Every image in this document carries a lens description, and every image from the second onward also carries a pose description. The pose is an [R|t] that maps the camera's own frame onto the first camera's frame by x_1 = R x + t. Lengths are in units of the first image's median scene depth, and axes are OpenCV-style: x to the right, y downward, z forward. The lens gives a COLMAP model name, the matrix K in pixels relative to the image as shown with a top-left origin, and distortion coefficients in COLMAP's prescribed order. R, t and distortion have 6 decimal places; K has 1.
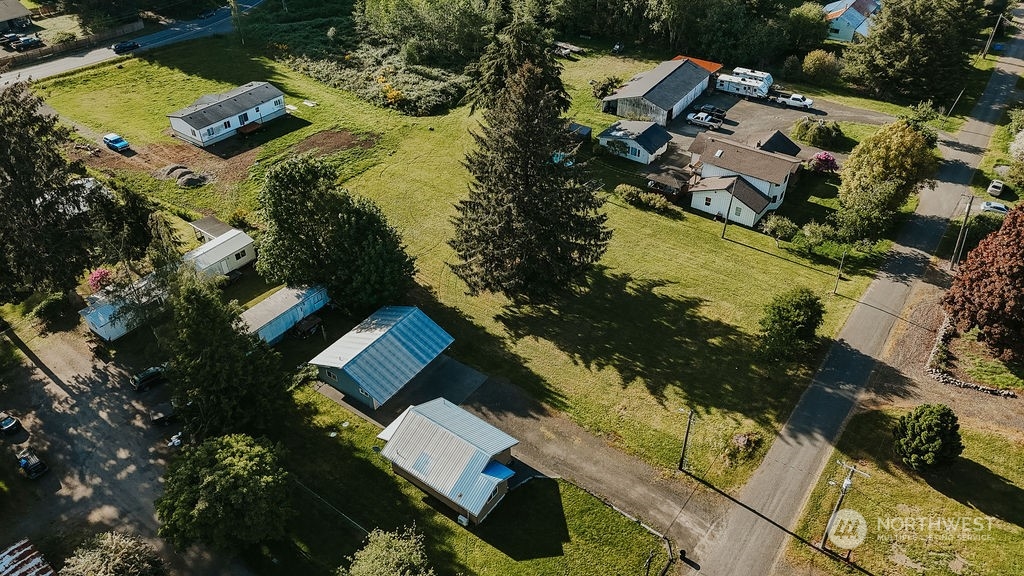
lens RADIAL K [[754.7, 0, 512.0], [0, 754.7, 288.0], [0, 0, 1]] dist [0.081568, -0.079334]
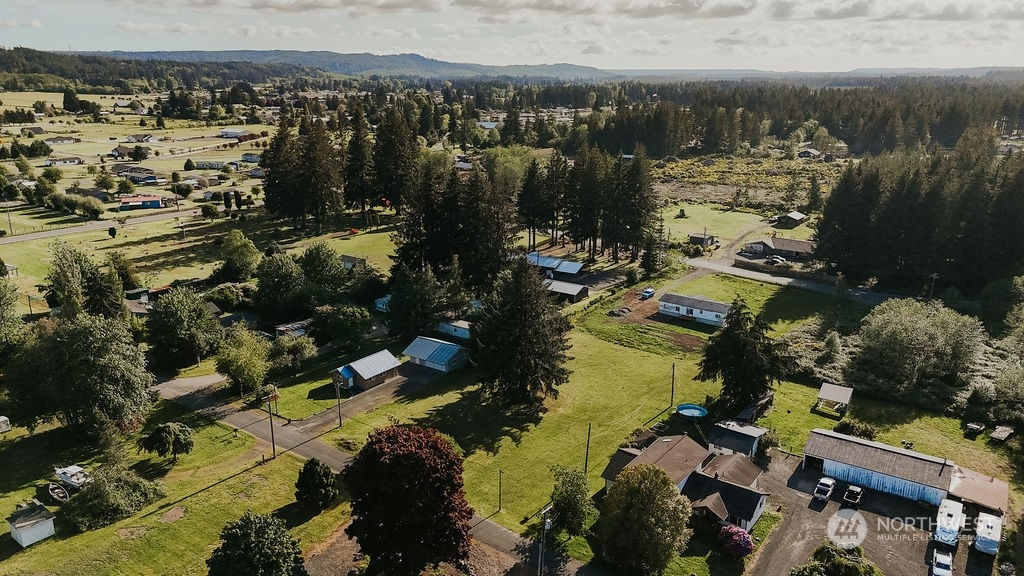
lens RADIAL K [[728.7, 0, 496.3], [0, 728.7, 301.4], [0, 0, 1]] dist [0.065888, -0.065149]
pose [[-0.018373, 0.305529, -0.952005, 1.168643], [-0.610033, 0.750972, 0.252784, -0.425999], [0.792163, 0.585399, 0.172586, 0.512662]]
